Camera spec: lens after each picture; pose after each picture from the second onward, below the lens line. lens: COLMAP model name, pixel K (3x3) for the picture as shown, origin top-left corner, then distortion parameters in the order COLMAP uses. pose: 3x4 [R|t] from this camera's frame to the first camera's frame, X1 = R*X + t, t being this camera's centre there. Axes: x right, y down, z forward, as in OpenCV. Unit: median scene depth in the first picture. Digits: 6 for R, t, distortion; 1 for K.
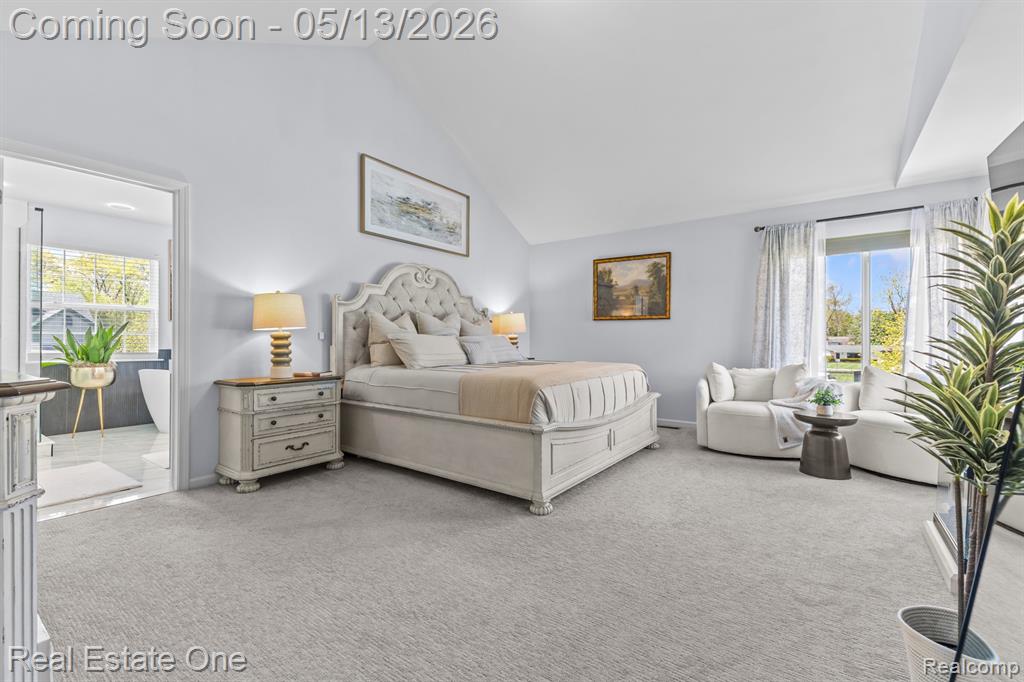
lens RADIAL K [[445.2, 0, 512.3], [0, 445.2, 339.2], [0, 0, 1]] dist [-0.000936, 0.000298]
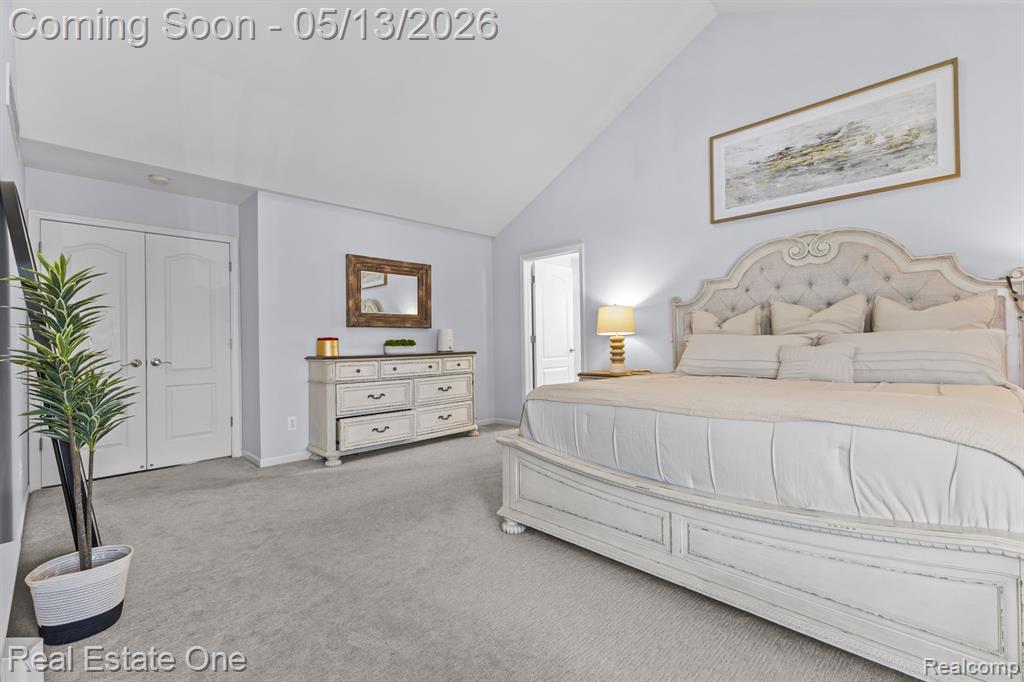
lens RADIAL K [[445.2, 0, 512.4], [0, 445.2, 343.2], [0, 0, 1]] dist [-0.000936, 0.000298]
pose [[-0.164499, 0.001745, -0.986376, 0.570702], [0.012870, 0.999917, -0.000377, 0.000030], [0.986293, -0.012756, -0.164508, 0.672966]]
